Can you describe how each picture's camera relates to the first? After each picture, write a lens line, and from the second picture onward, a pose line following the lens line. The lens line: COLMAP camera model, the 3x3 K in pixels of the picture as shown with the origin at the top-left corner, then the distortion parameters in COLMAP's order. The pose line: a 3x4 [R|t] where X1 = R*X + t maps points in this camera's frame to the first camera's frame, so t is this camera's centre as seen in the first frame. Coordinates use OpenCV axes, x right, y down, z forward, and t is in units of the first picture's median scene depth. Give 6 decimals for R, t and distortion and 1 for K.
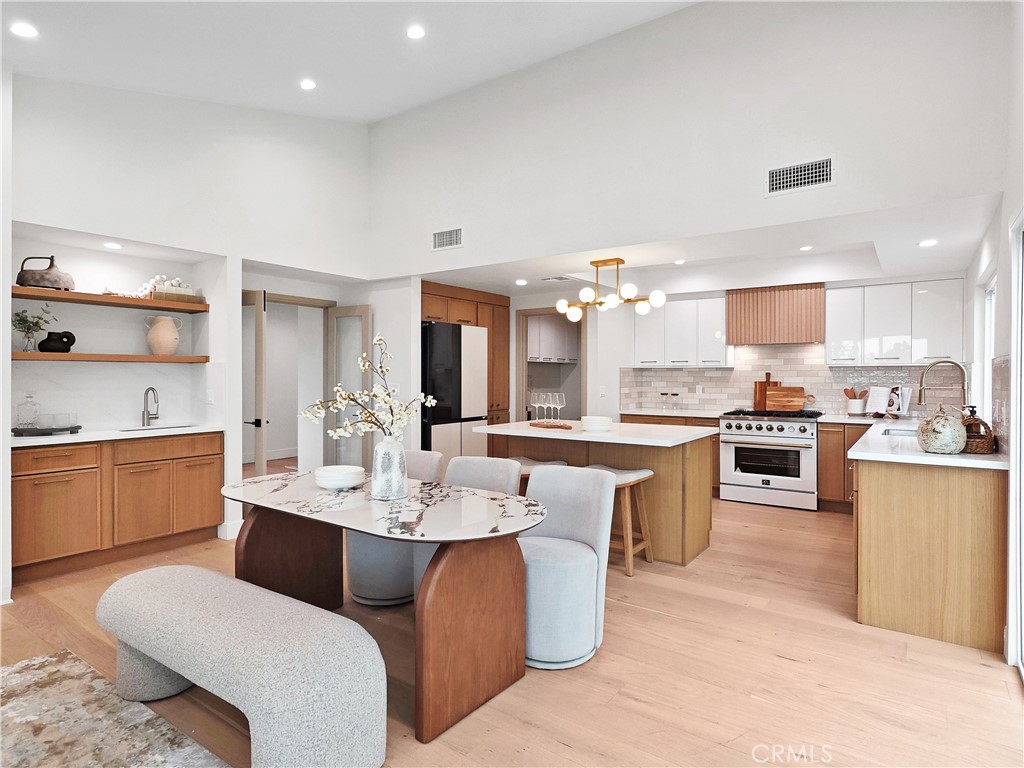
lens RADIAL K [[587.7, 0, 515.1], [0, 587.7, 381.6], [0, 0, 1]] dist [-0.003249, 0.001136]
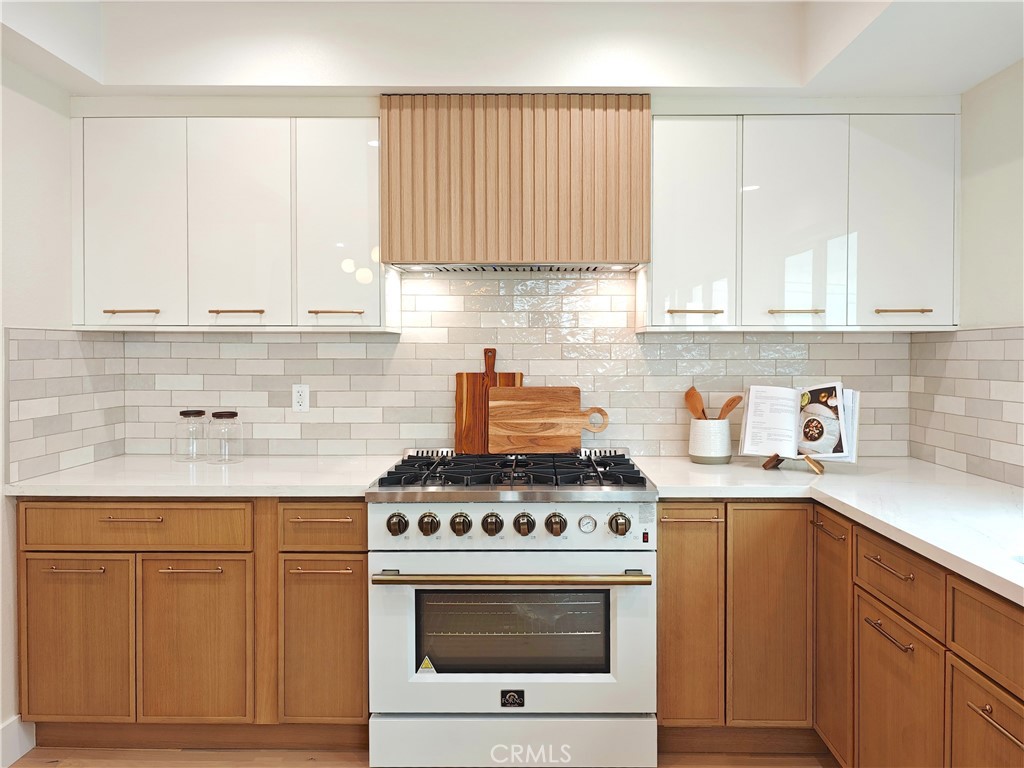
lens RADIAL K [[708.2, 0, 525.3], [0, 708.2, 362.8], [0, 0, 1]] dist [0.014312, -0.009614]
pose [[0.830992, -0.004739, 0.556264, 0.210809], [0.004367, 0.999988, 0.001995, -0.007210], [-0.556267, 0.000771, 0.831003, 0.643115]]
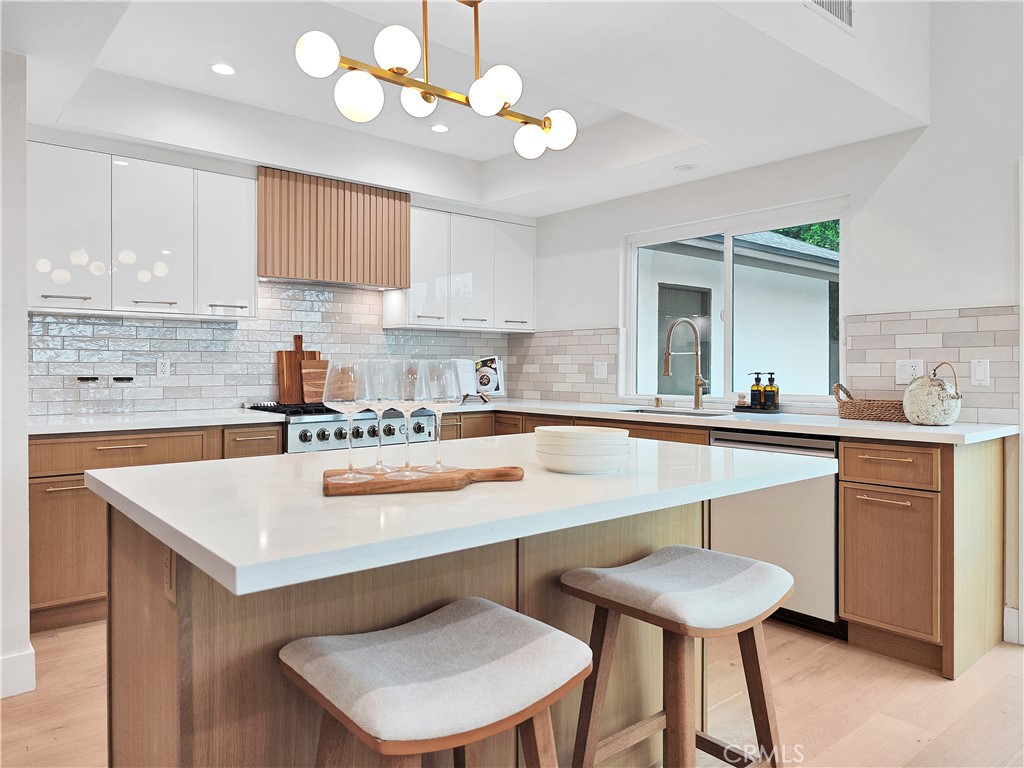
lens RADIAL K [[708.2, 0, 544.8], [0, 708.2, 365.6], [0, 0, 1]] dist [0.014312, -0.009614]
pose [[0.223513, -0.000472, 0.974701, -0.176316], [0.009467, 0.999954, -0.001686, 0.017703], [-0.974655, 0.009604, 0.223507, 0.645883]]
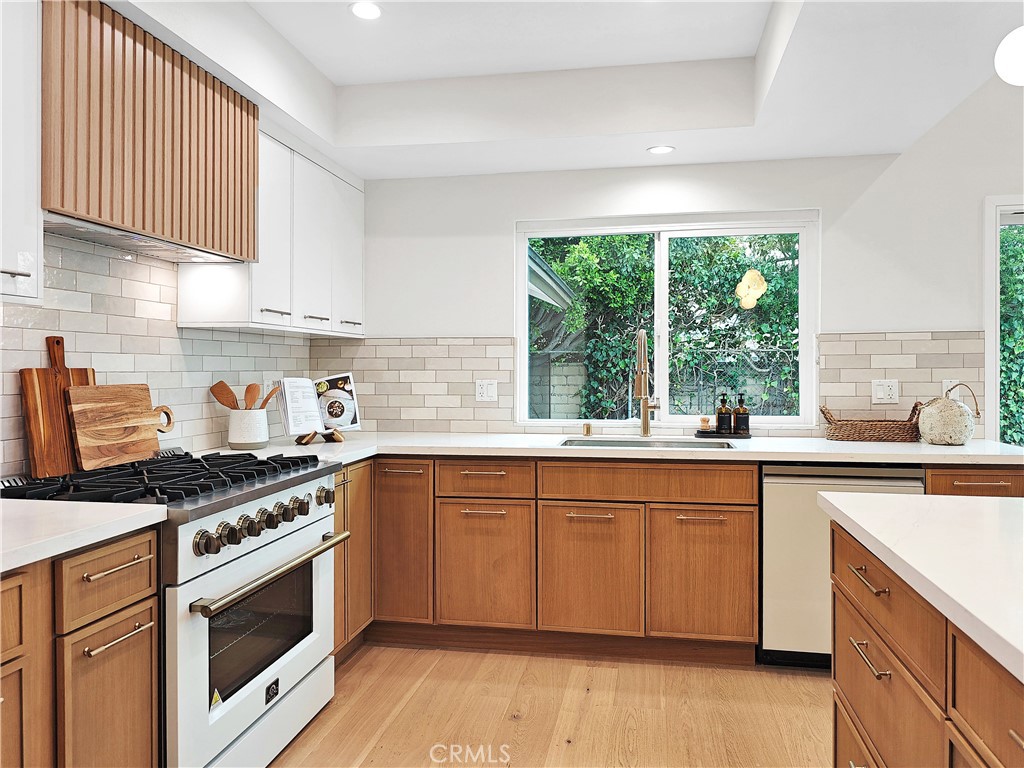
lens RADIAL K [[708.2, 0, 547.3], [0, 708.2, 374.1], [0, 0, 1]] dist [0.014312, -0.009614]
pose [[-0.429806, -0.006926, 0.902895, 0.025668], [0.010921, 0.999858, 0.012869, 0.000944], [-0.902855, 0.015392, -0.429669, 0.967928]]
